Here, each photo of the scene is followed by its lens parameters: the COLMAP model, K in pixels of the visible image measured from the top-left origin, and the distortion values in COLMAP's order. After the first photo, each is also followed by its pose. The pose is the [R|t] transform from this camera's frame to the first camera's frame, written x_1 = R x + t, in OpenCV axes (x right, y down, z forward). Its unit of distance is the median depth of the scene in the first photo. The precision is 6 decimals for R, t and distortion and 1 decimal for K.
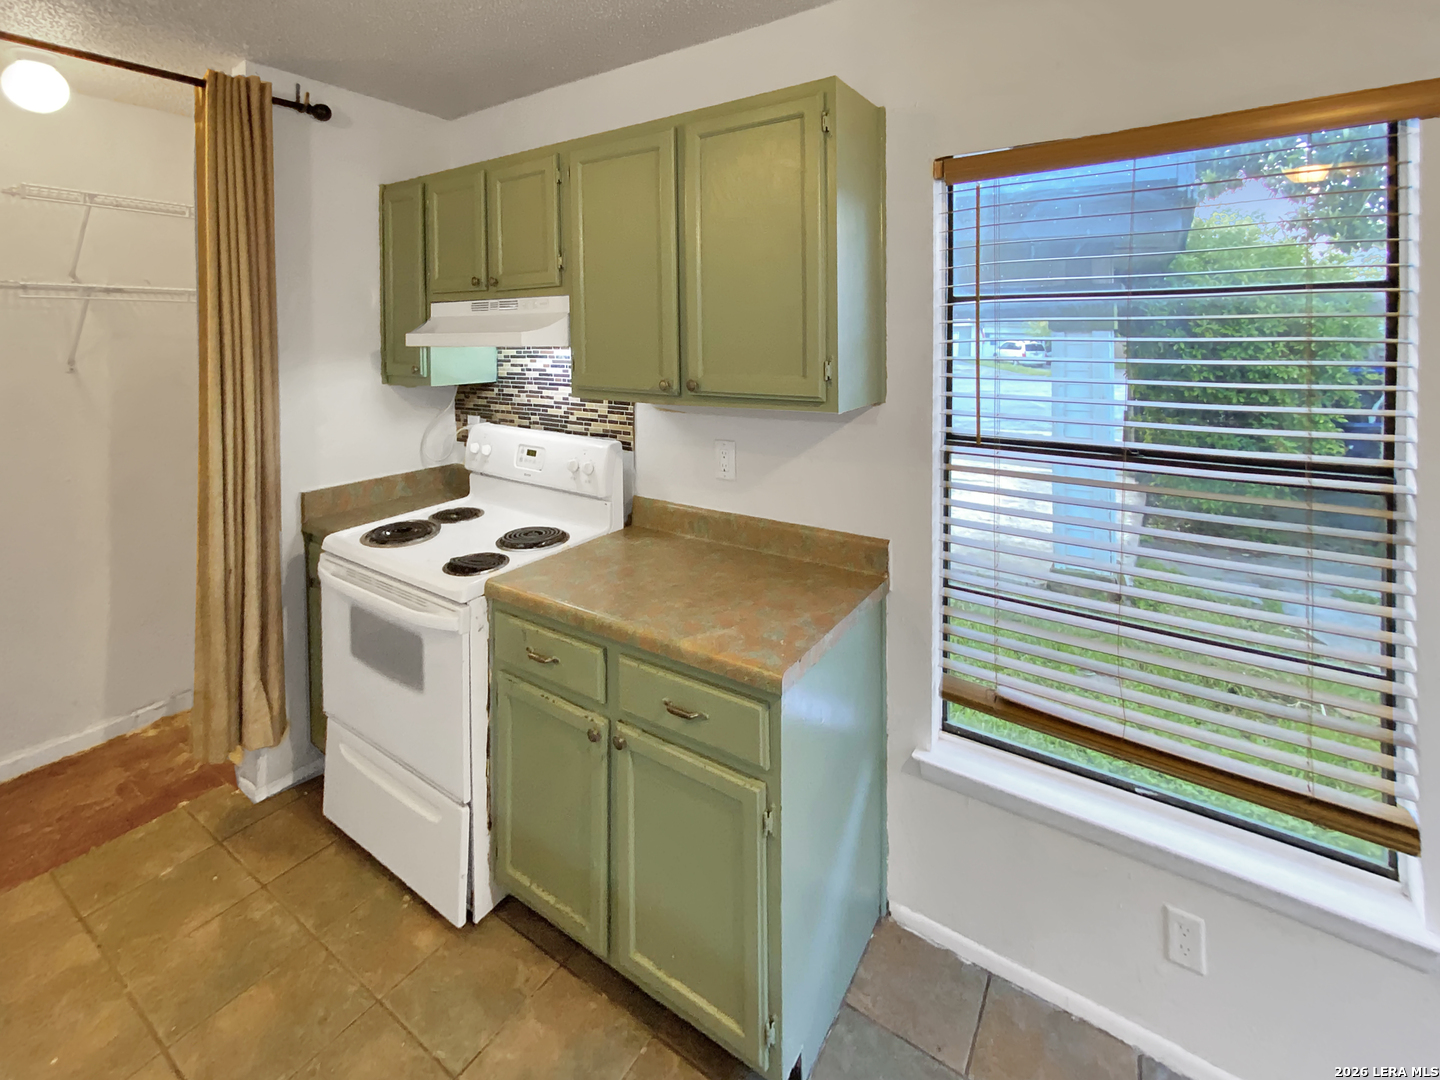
lens RADIAL K [[669.9, 0, 718.5], [0, 669.9, 448.7], [0, 0, 1]] dist [0.002651, 0.000460]
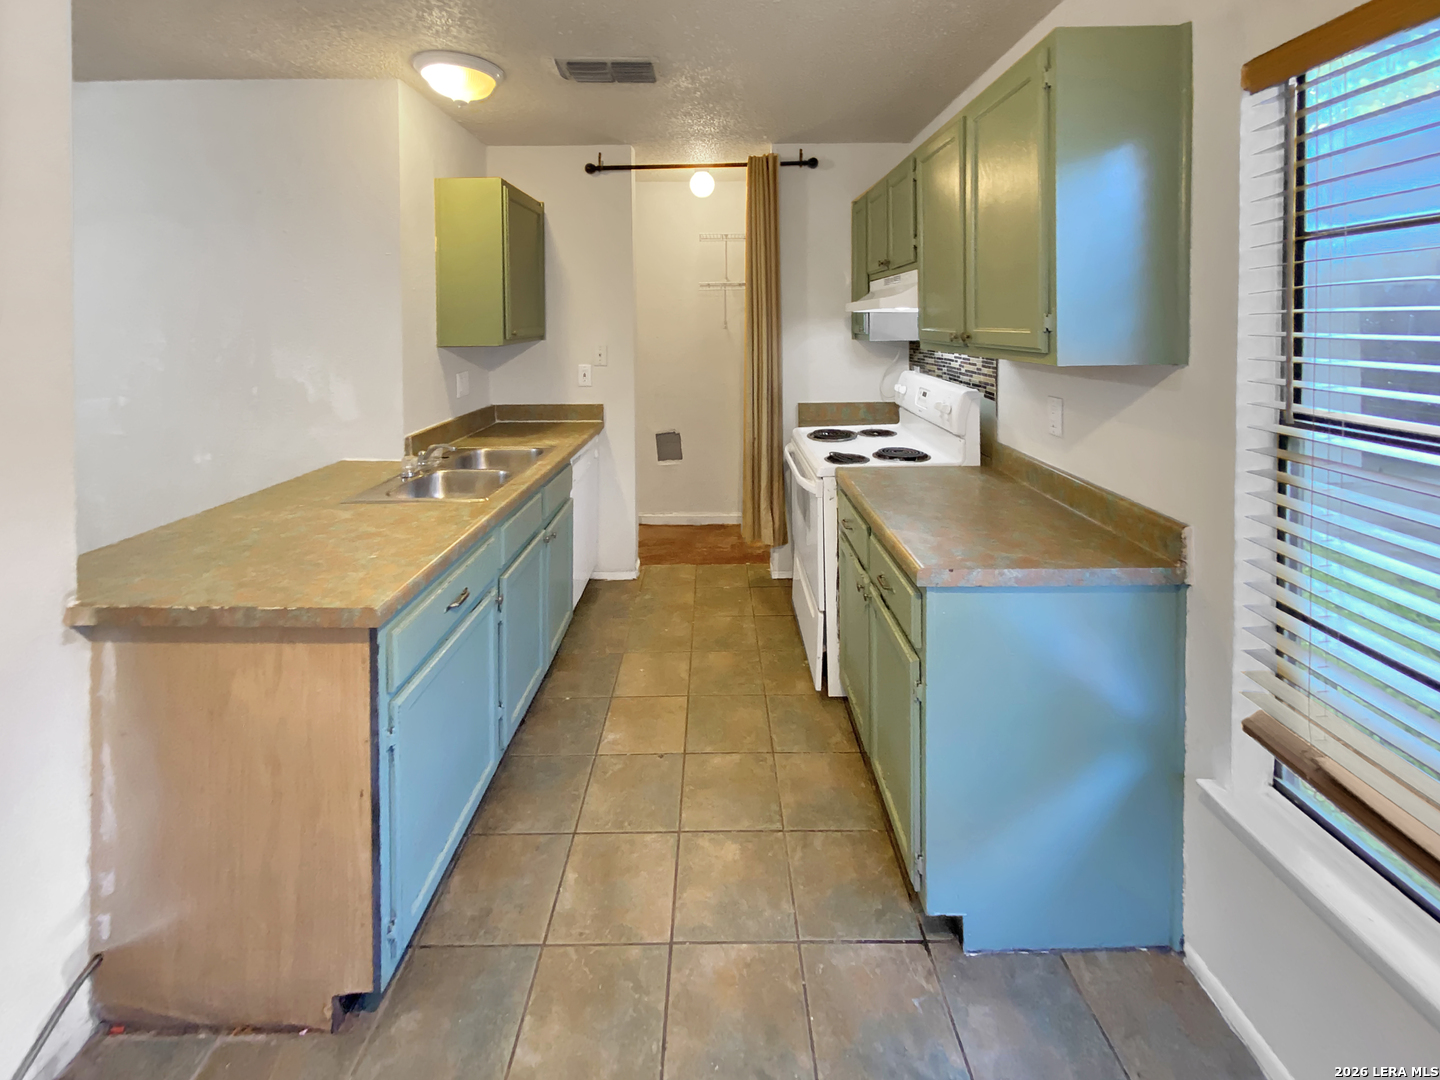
lens RADIAL K [[535.8, 0, 721.1], [0, 535.8, 445.3], [0, 0, 1]] dist [0.002996, 0.000211]
pose [[0.574523, 0.188406, -0.796509, 0.393131], [-0.131929, 0.981738, 0.137060, 0.015605], [0.807786, 0.026338, 0.588888, 0.073465]]
